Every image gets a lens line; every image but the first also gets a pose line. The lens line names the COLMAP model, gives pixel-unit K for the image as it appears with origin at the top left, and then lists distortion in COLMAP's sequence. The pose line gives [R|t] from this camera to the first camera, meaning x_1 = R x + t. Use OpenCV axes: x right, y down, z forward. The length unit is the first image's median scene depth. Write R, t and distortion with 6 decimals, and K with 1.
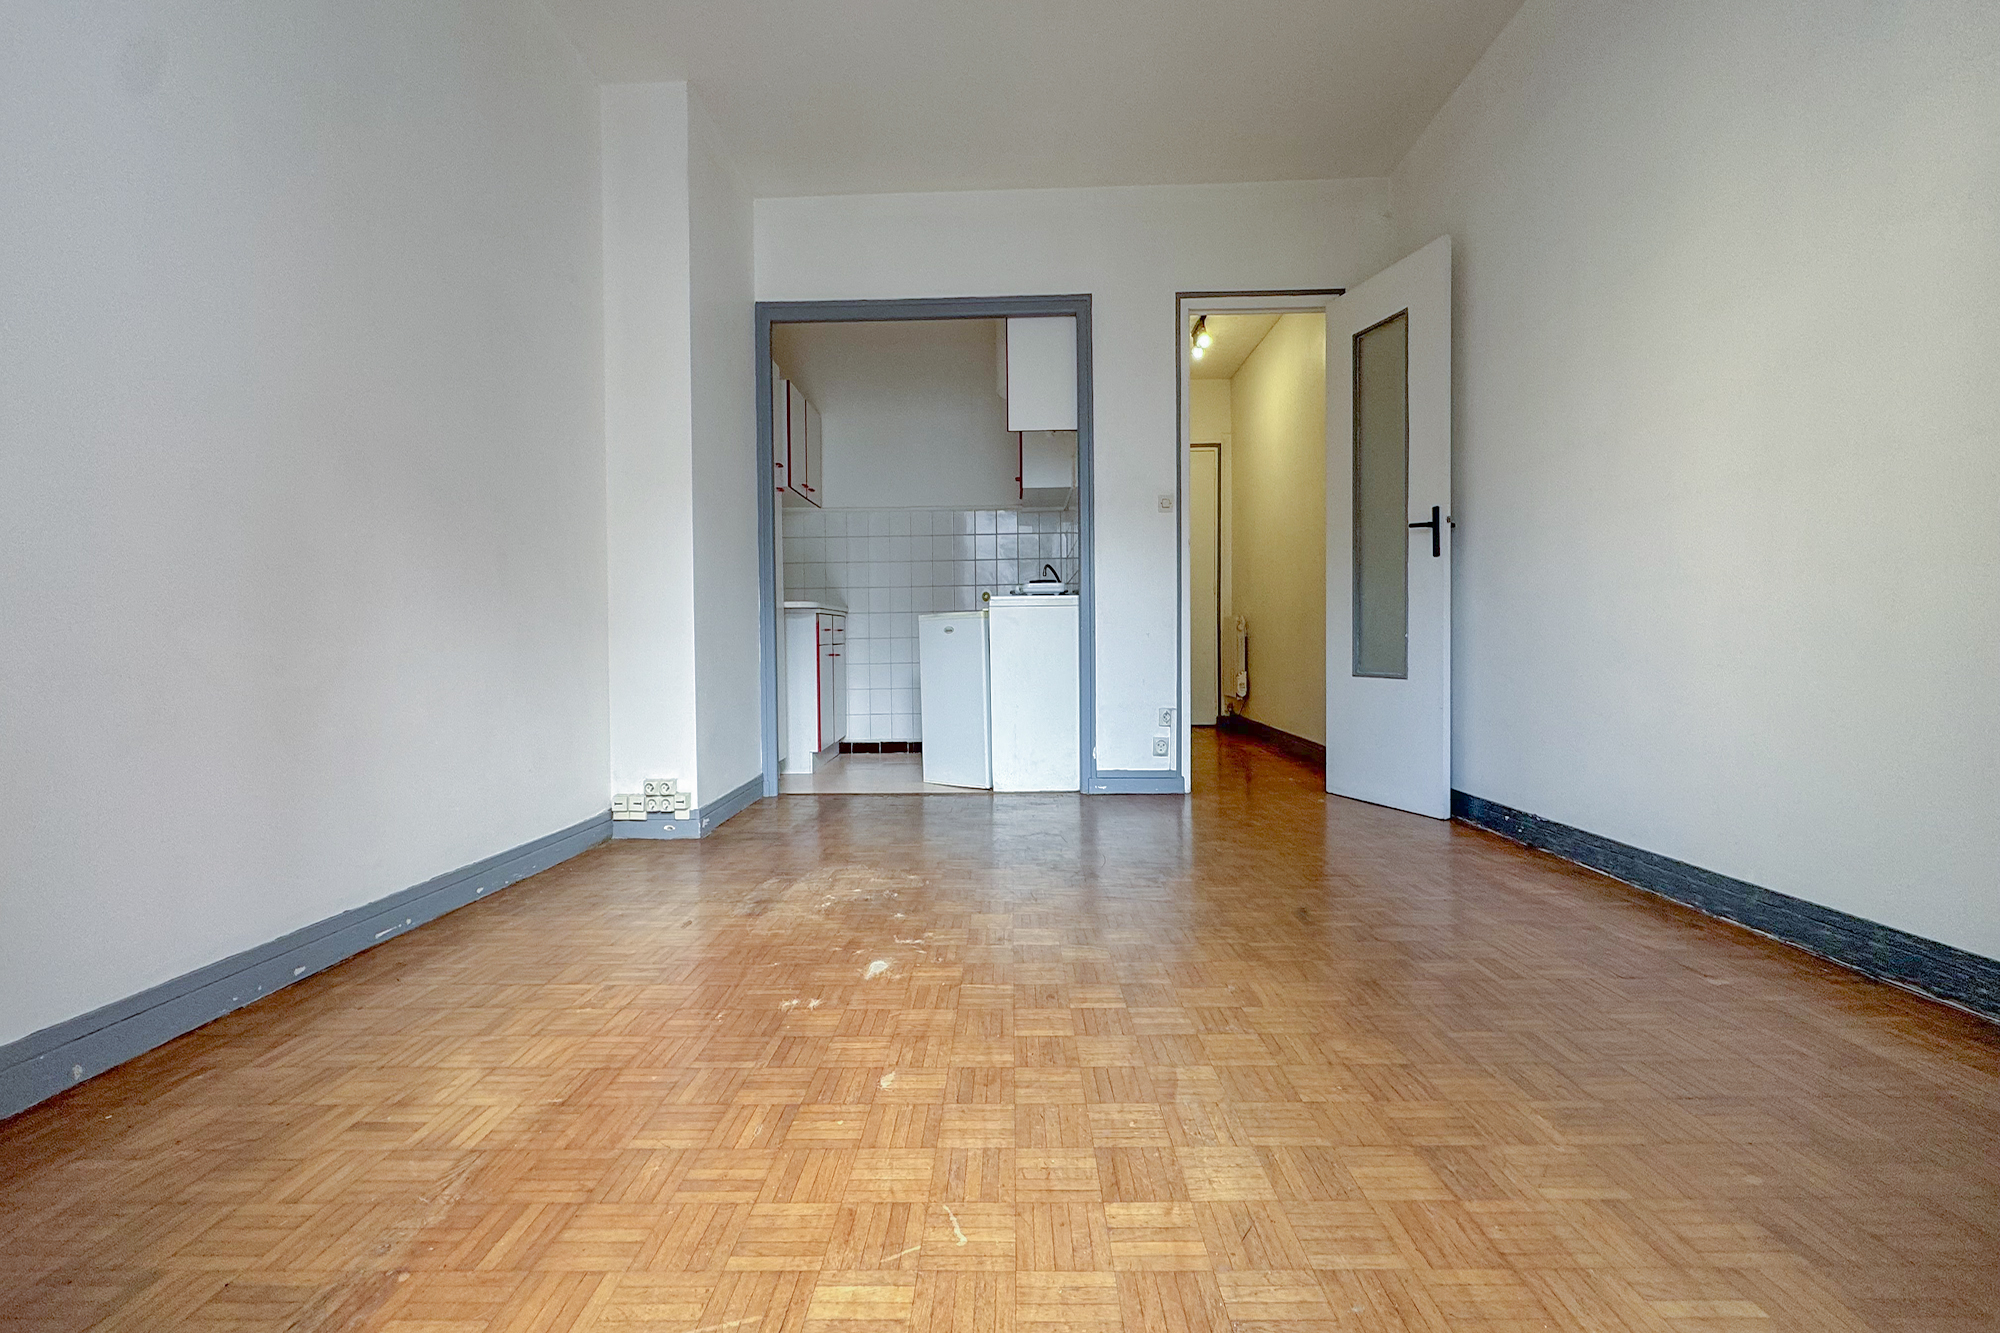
lens RADIAL K [[797.0, 0, 998.6], [0, 797.0, 653.3], [0, 0, 1]] dist [-0.003809, -0.000188]
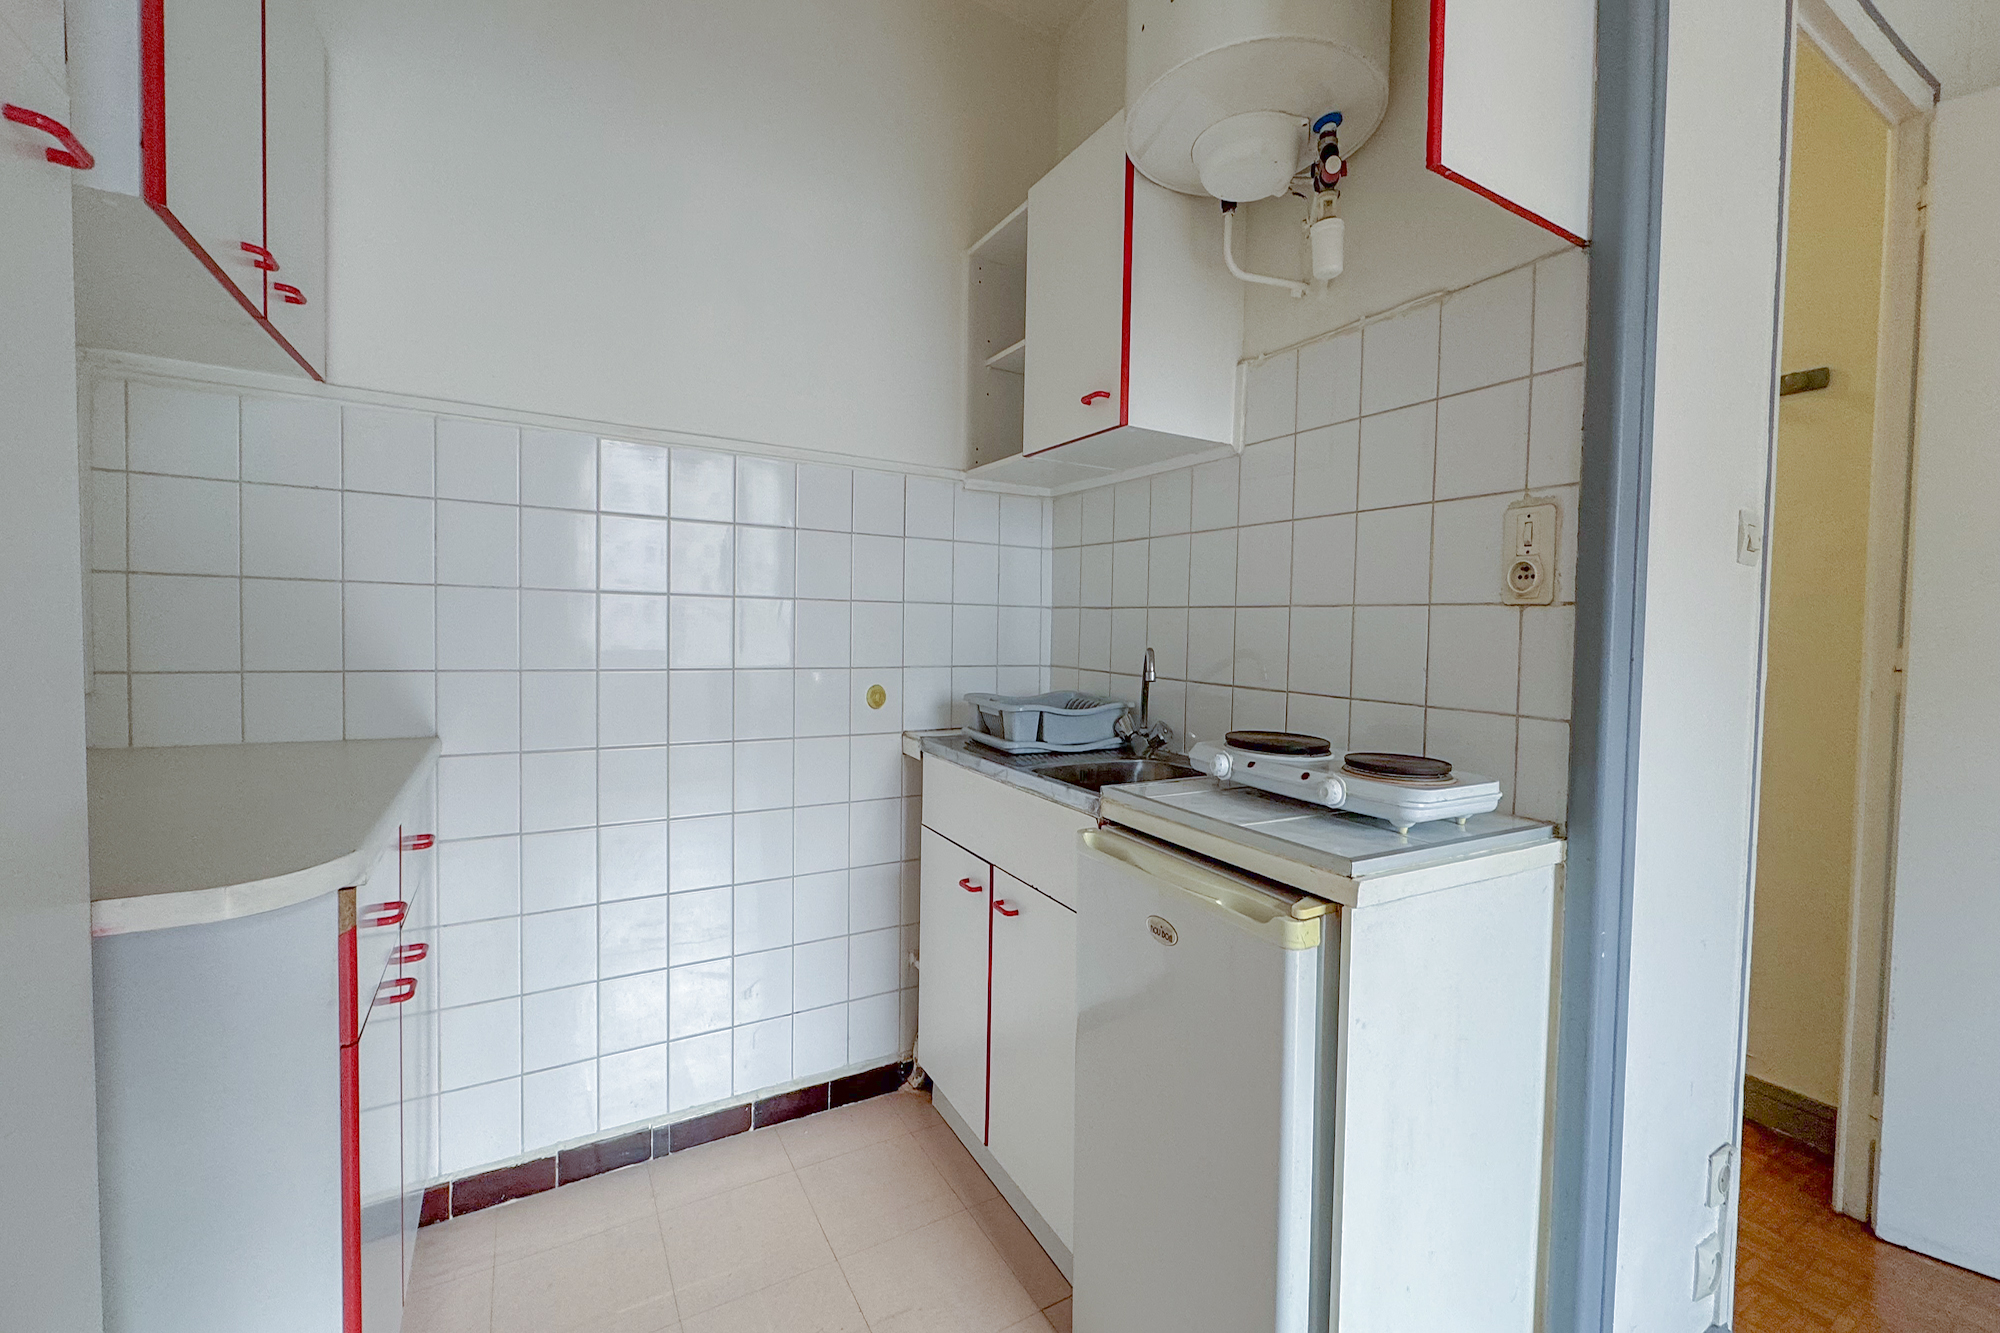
lens RADIAL K [[806.7, 0, 1010.4], [0, 806.7, 655.5], [0, 0, 1]] dist [0.001291, 0.000068]
pose [[0.853552, 0.014671, 0.520801, -0.267756], [-0.024321, 0.999636, 0.011700, -0.158003], [-0.520439, -0.022653, 0.853598, 1.033155]]
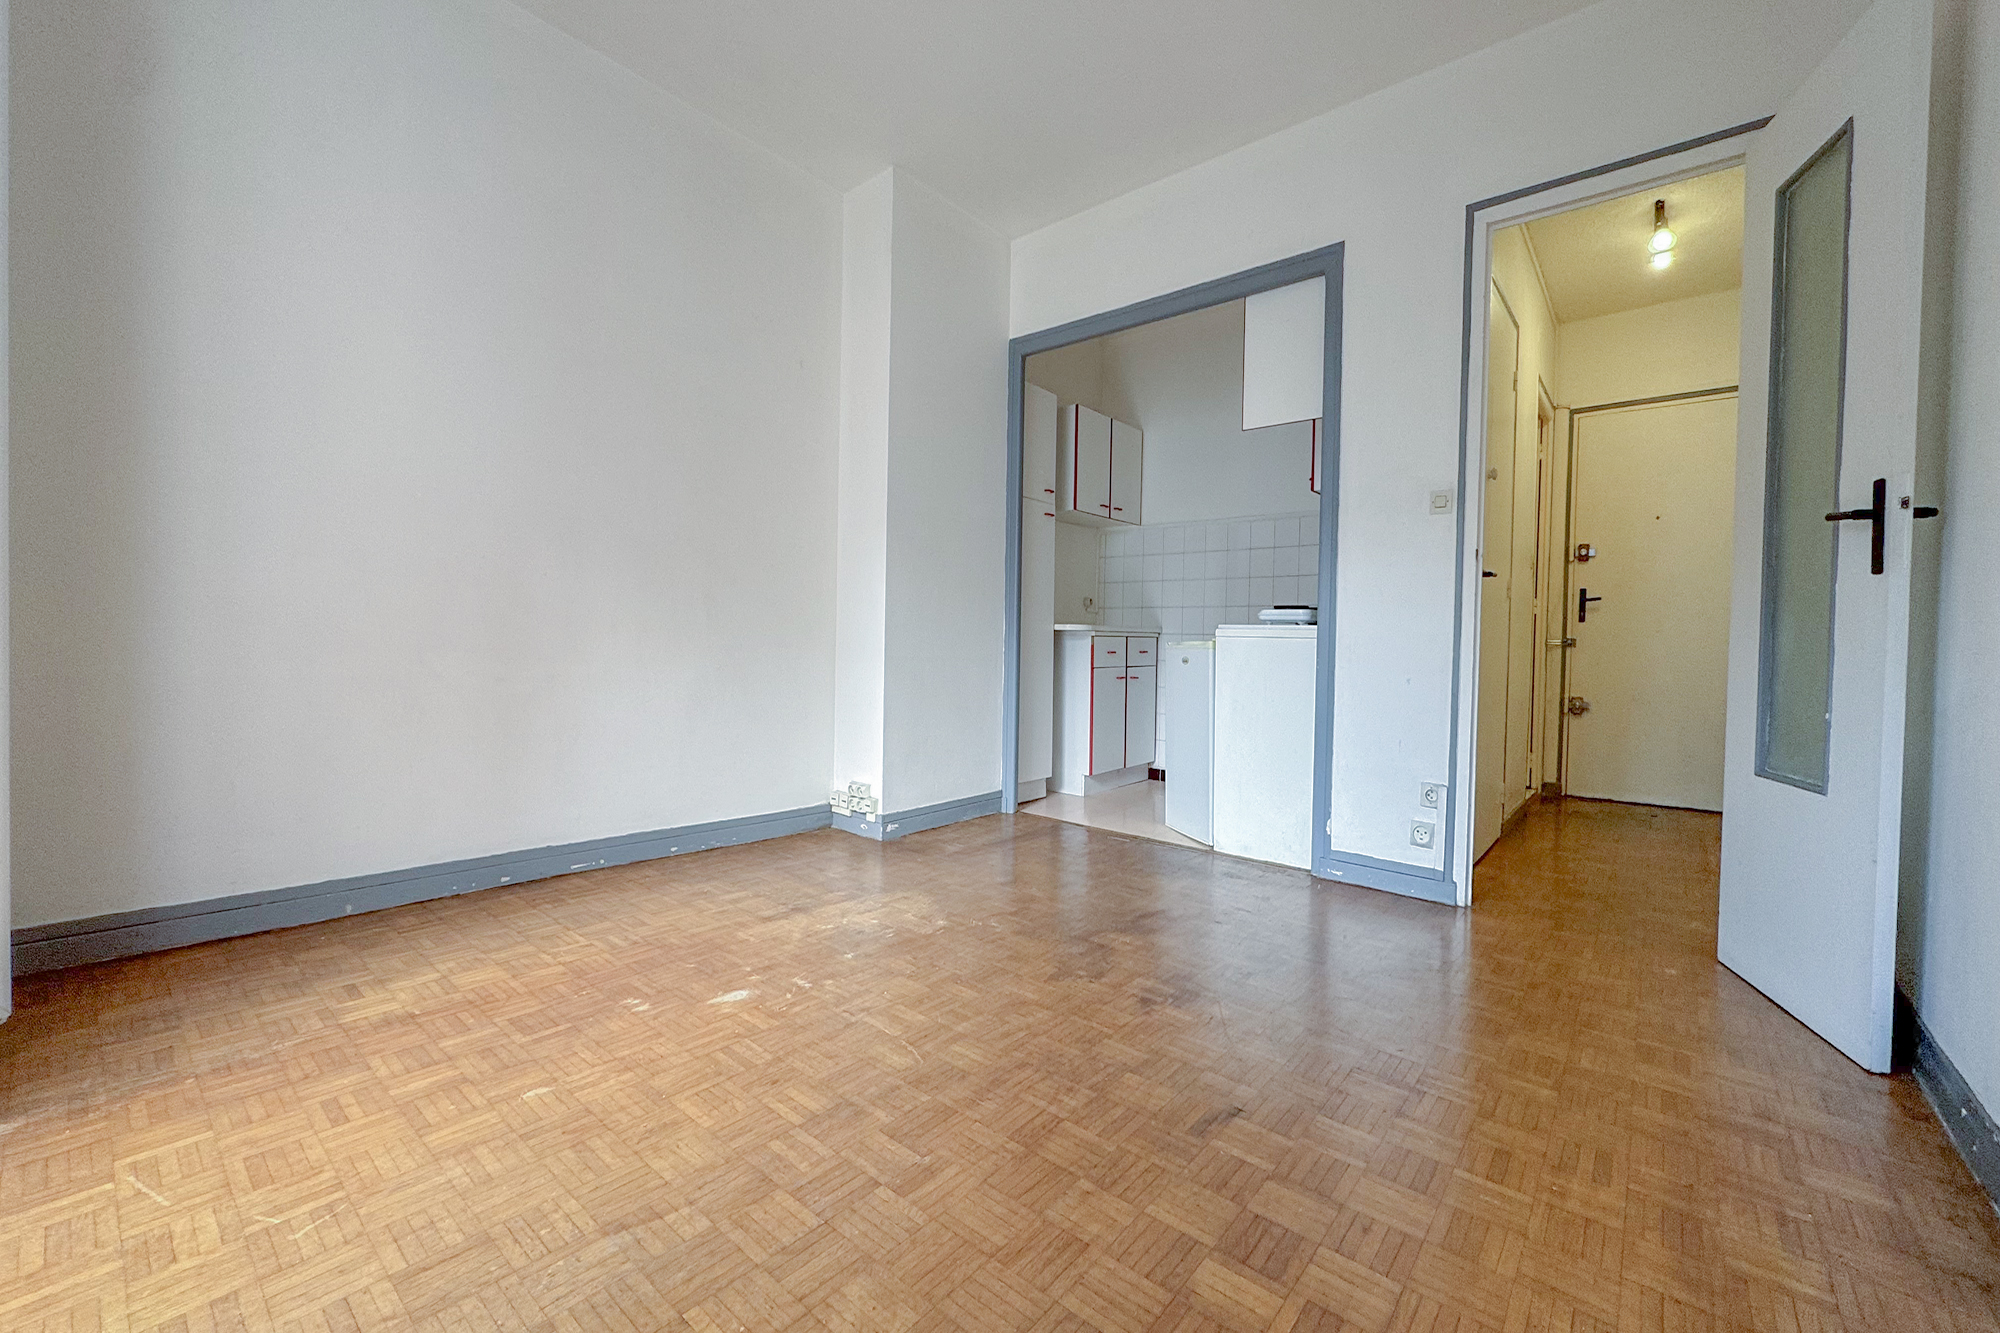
lens RADIAL K [[797.0, 0, 998.6], [0, 797.0, 653.3], [0, 0, 1]] dist [-0.003809, -0.000188]
pose [[0.773346, 0.040974, -0.632659, 0.431971], [-0.042675, 0.999010, 0.012536, -0.050198], [0.632546, 0.017304, 0.774329, 0.221282]]
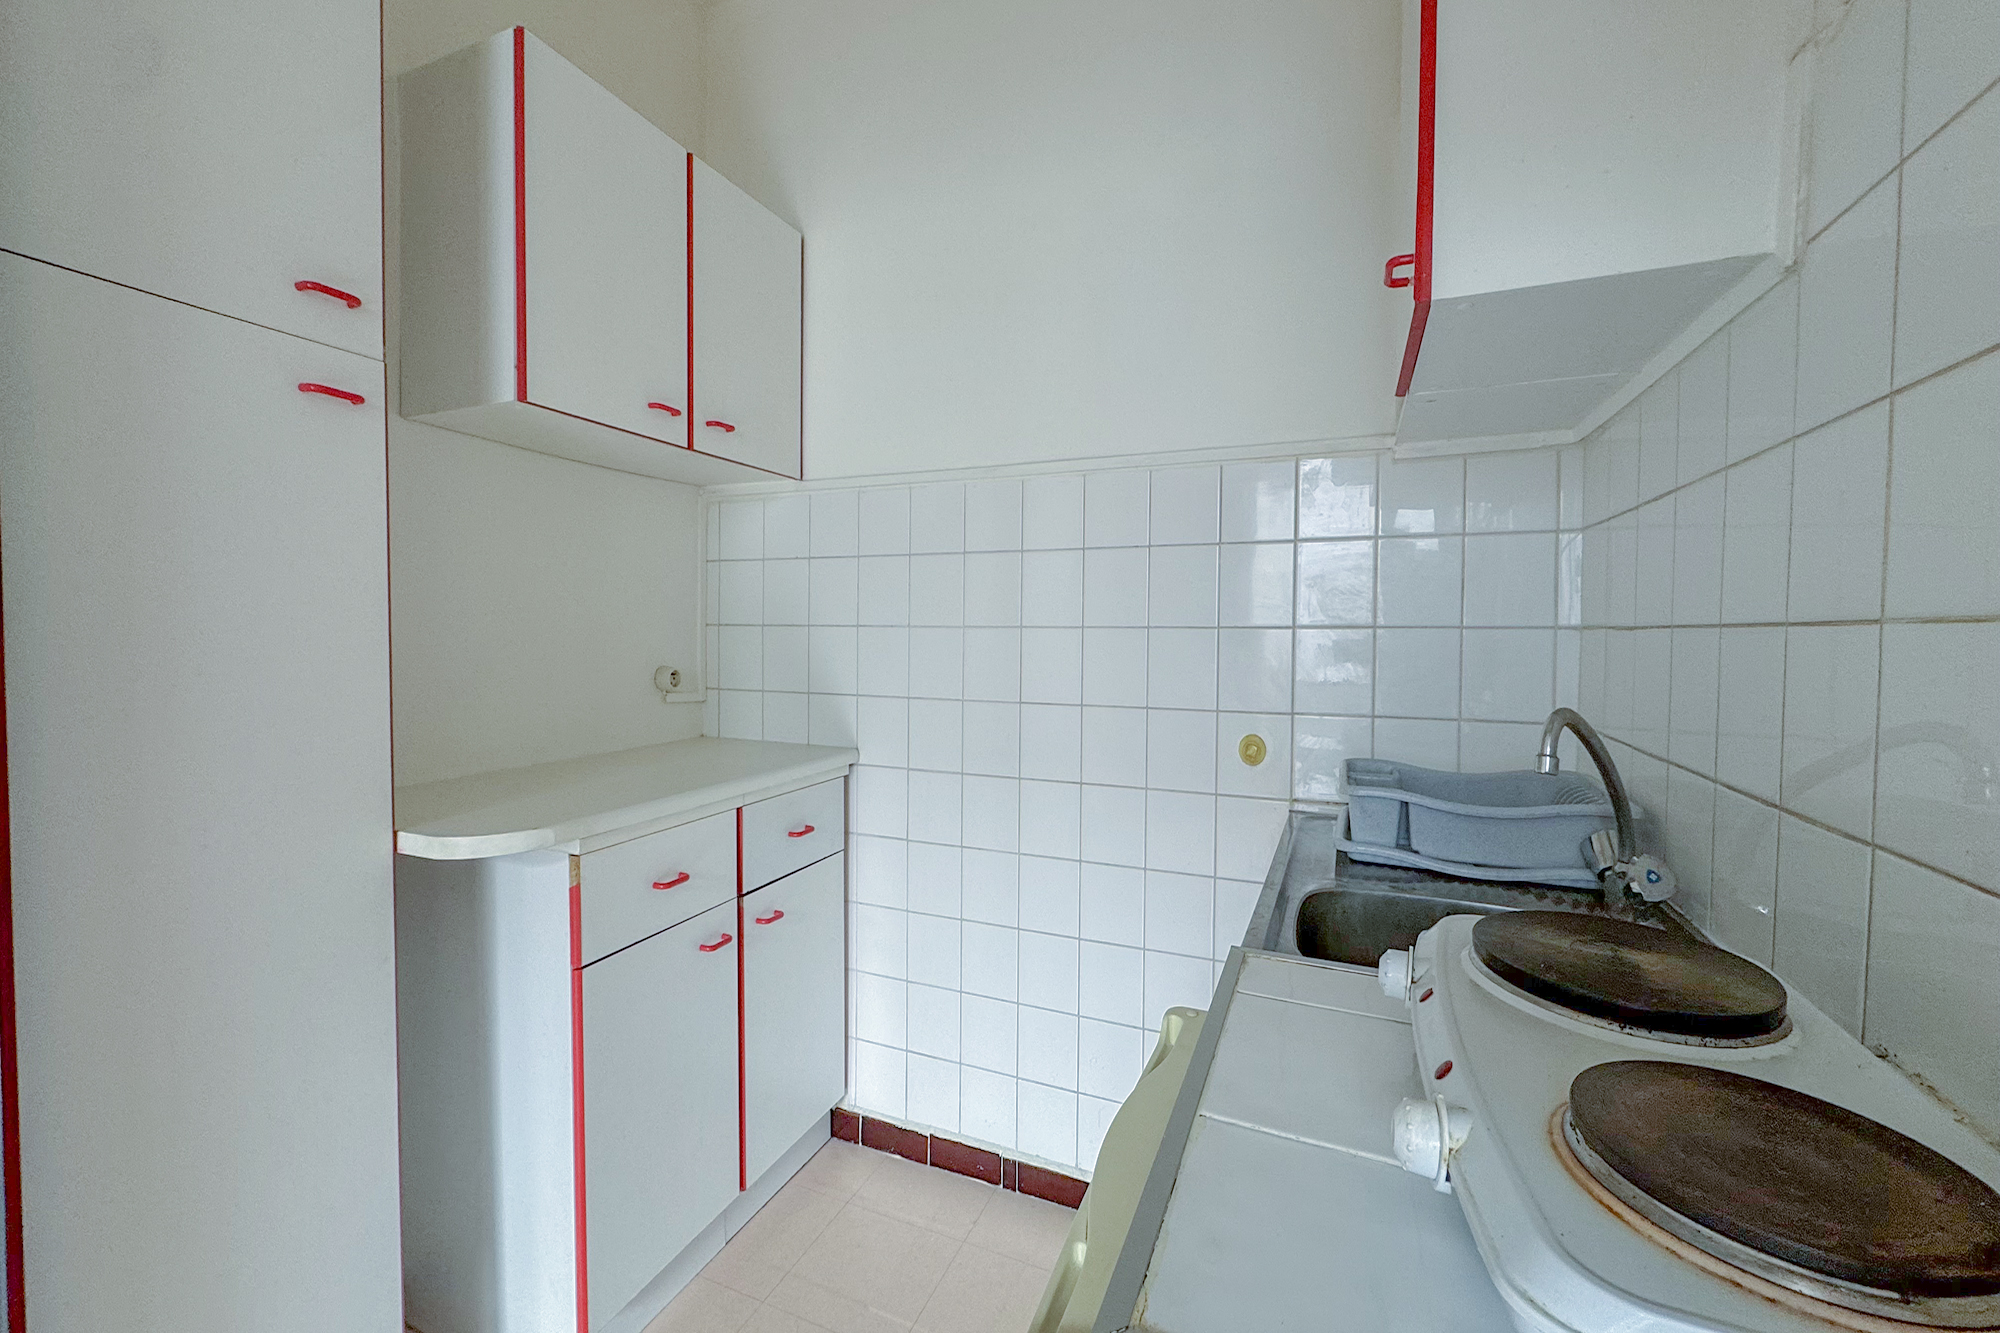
lens RADIAL K [[801.3, 0, 991.8], [0, 801.3, 656.7], [0, 0, 1]] dist [-0.003359, -0.000455]
pose [[0.920090, 0.033268, -0.390292, 0.015294], [-0.028633, 0.999433, 0.017691, -0.176682], [0.390659, -0.005102, 0.920521, 1.115655]]
